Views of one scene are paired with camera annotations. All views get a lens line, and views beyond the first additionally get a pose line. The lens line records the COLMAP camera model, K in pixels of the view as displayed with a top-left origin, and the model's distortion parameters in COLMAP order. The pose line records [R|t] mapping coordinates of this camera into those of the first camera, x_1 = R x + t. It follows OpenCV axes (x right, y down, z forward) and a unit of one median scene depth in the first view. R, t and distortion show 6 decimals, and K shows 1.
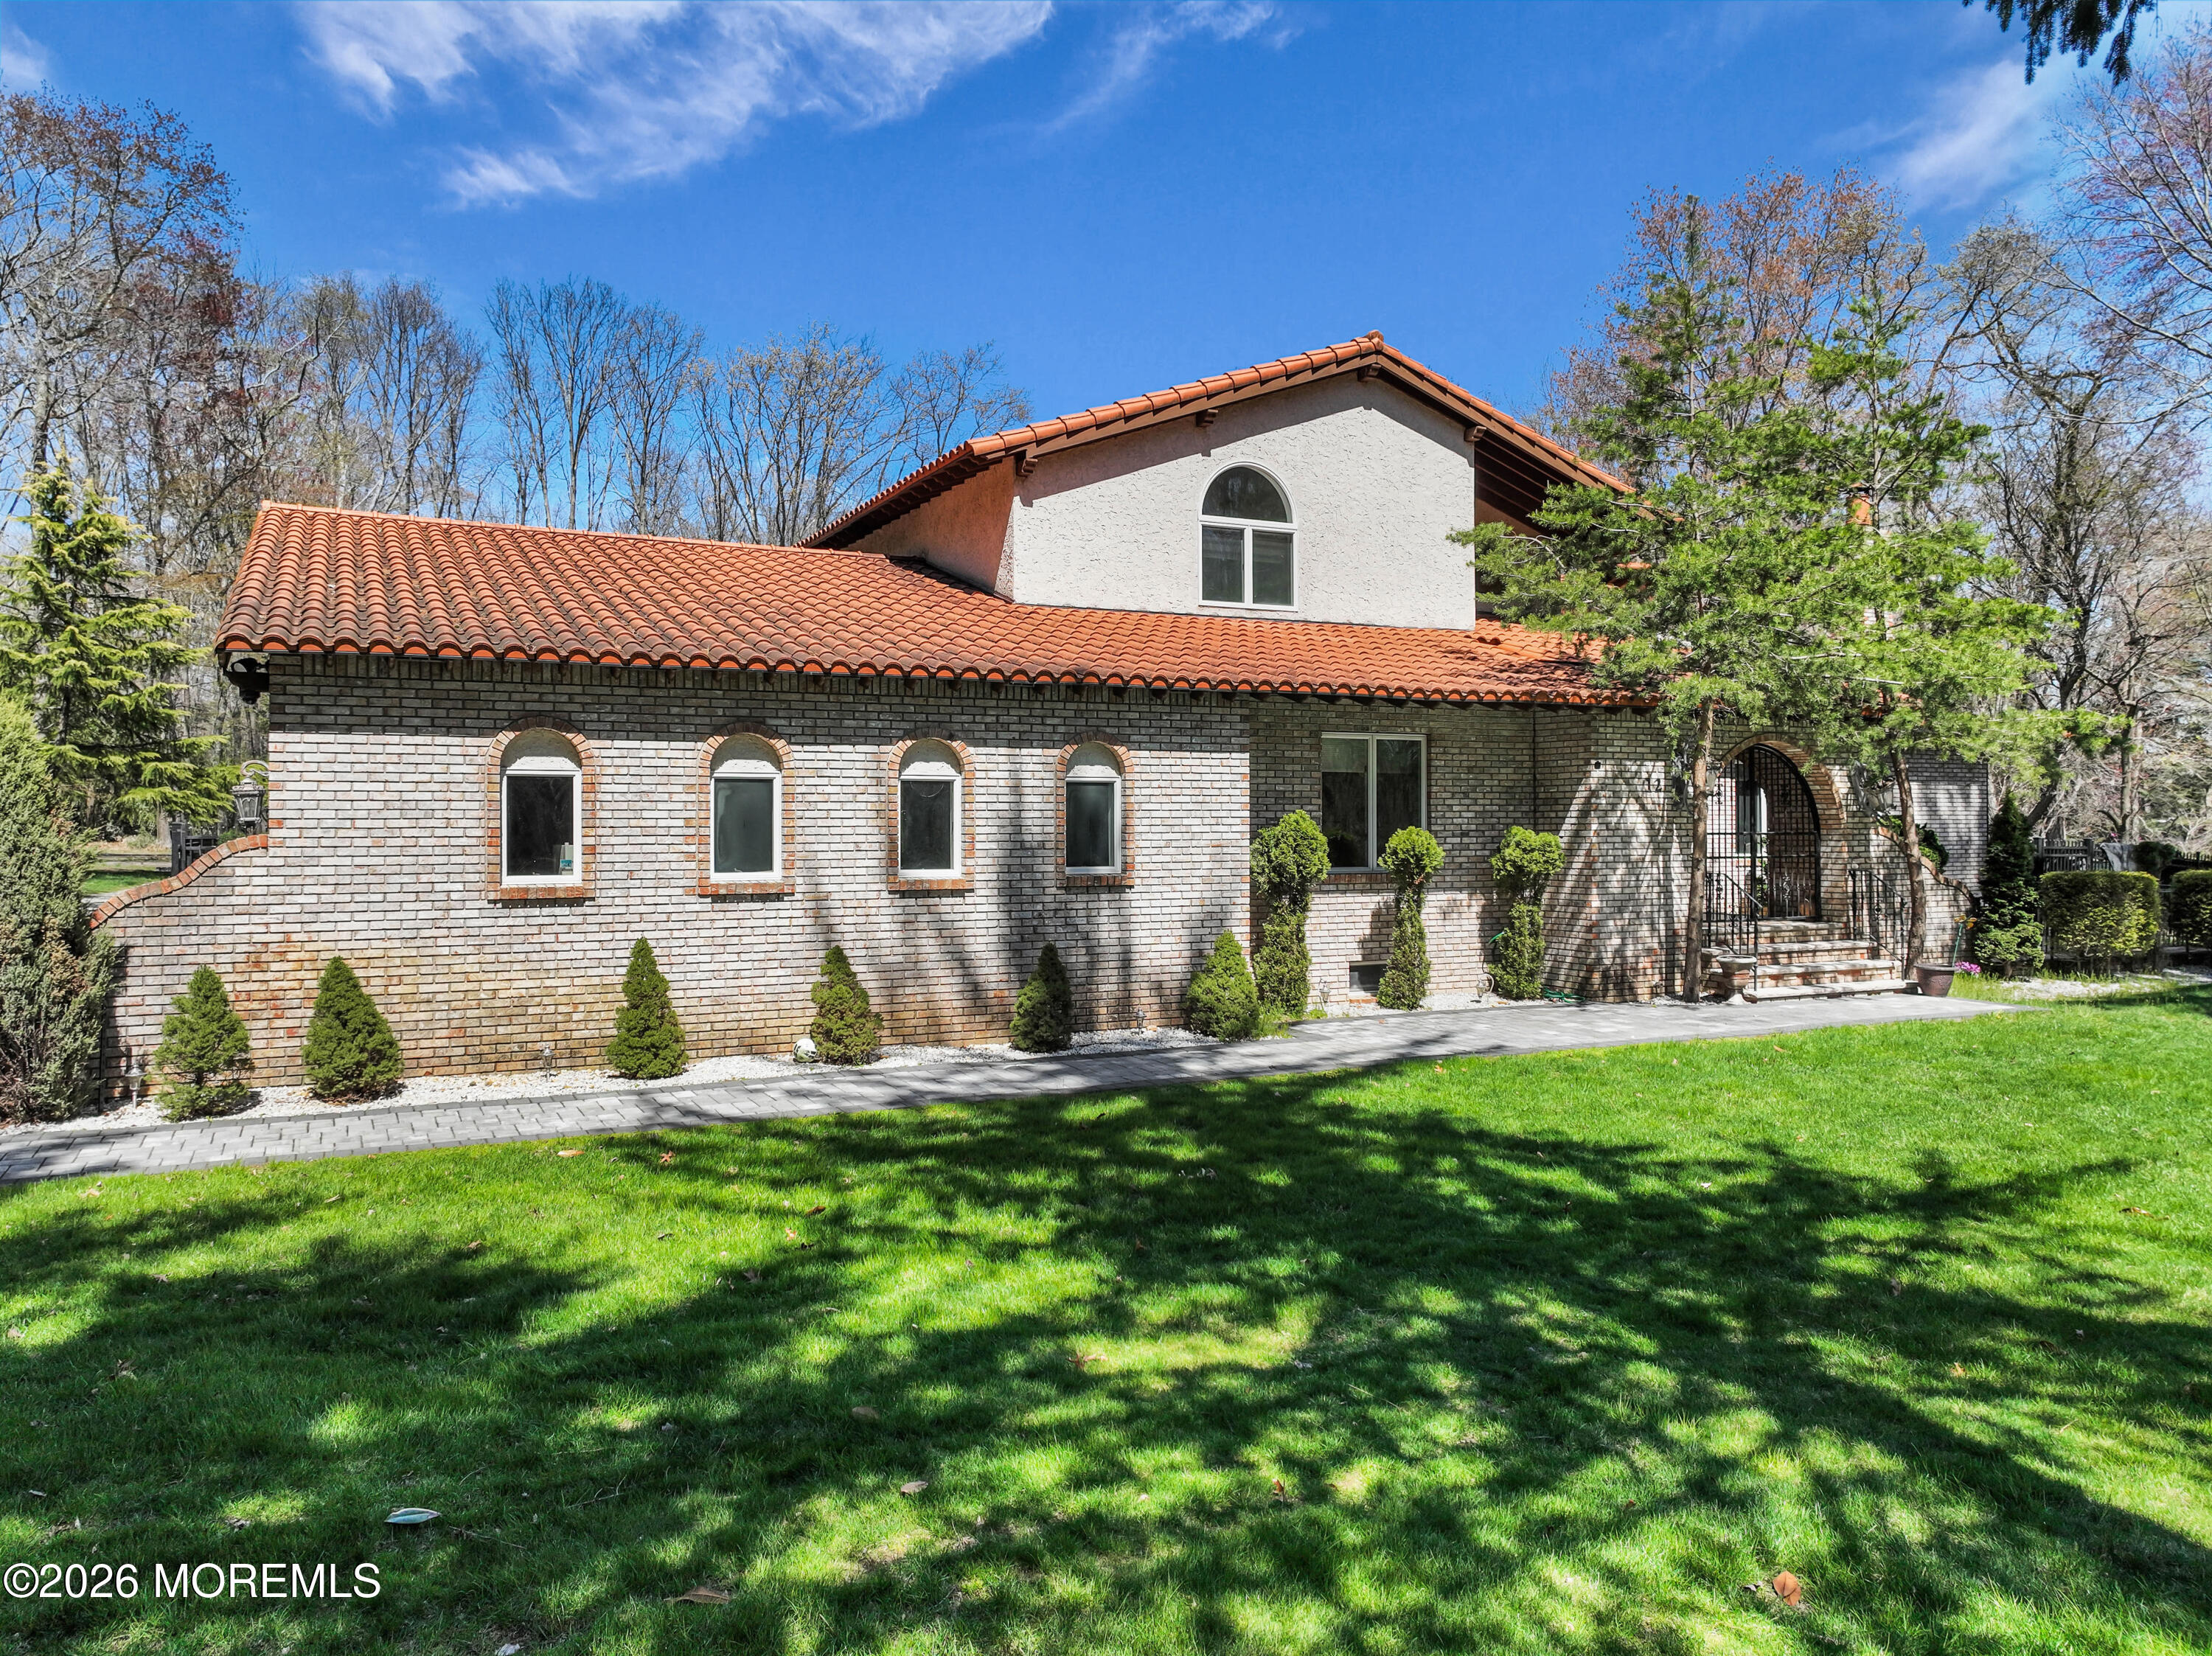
lens RADIAL K [[1558.0, 0, 1106.0], [0, 1558.0, 828.0], [0, 0, 1]] dist [-0.000603, 0.037071]
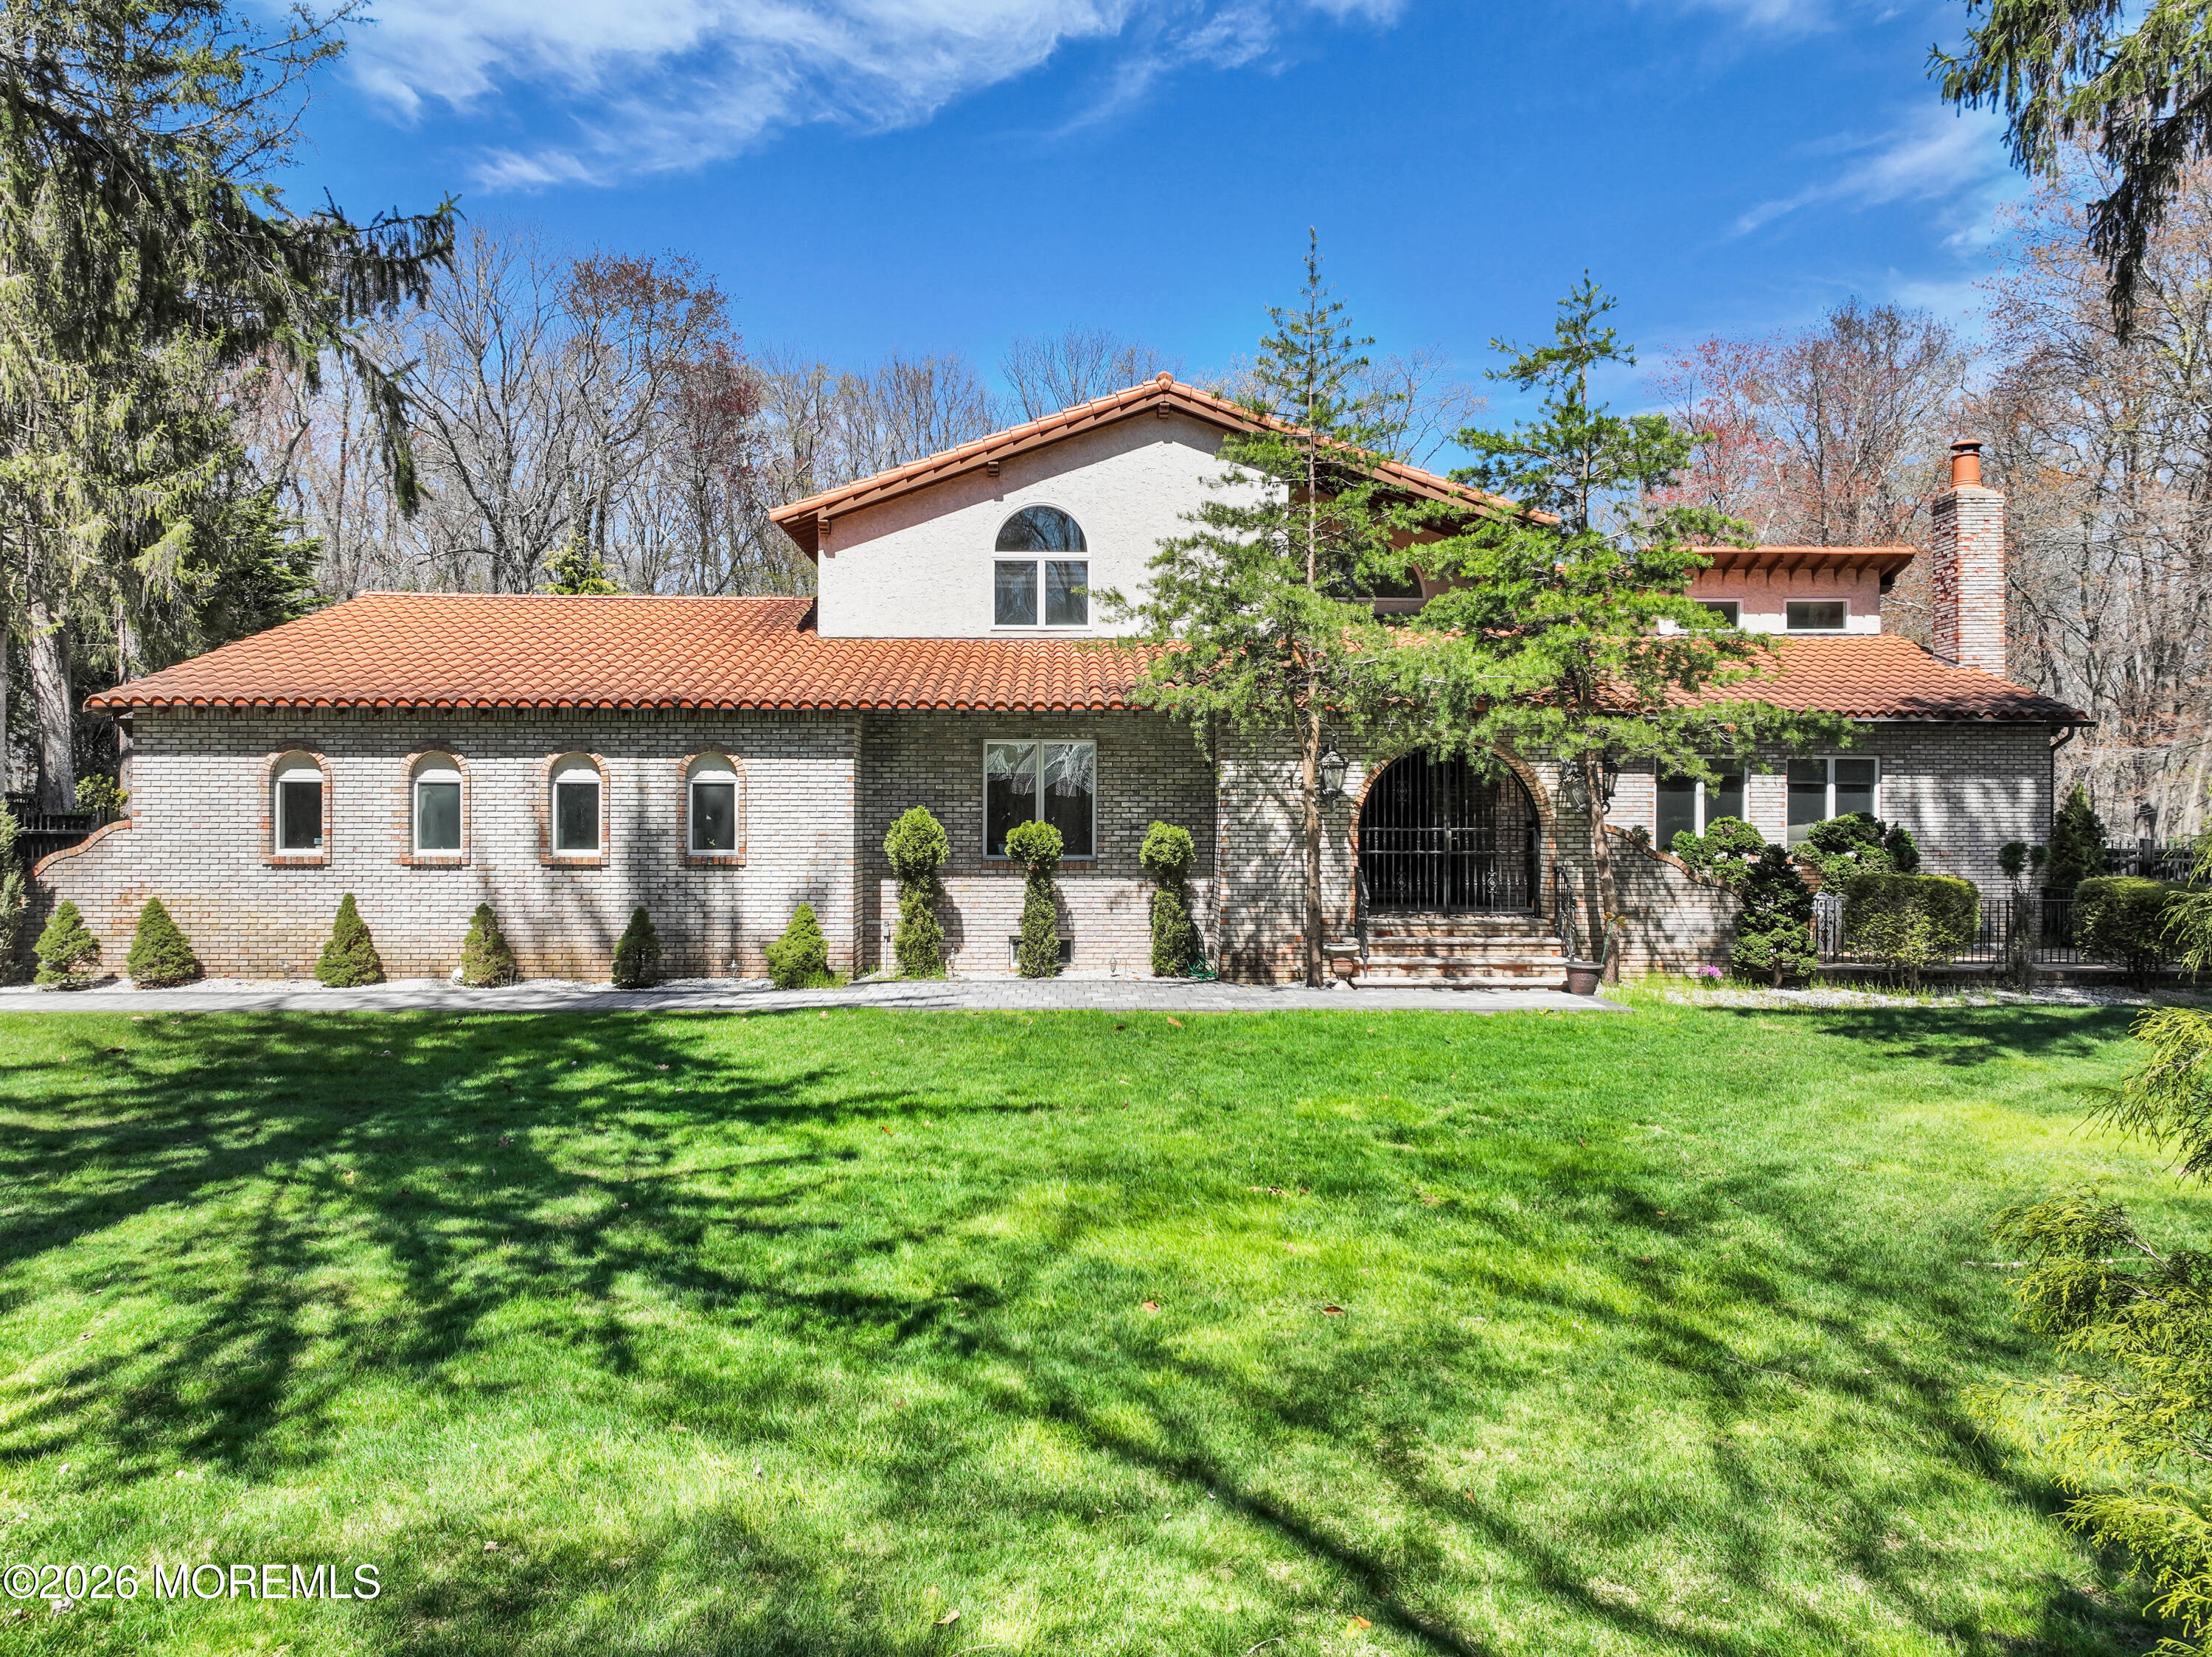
lens RADIAL K [[1558.1, 0, 1106.0], [0, 1558.1, 828.5], [0, 0, 1]] dist [-0.000603, 0.037071]
pose [[0.910484, 0.008379, -0.413460, 0.687804], [-0.006278, 0.999960, 0.006440, -0.002597], [0.413498, -0.003268, 0.910499, -0.029303]]
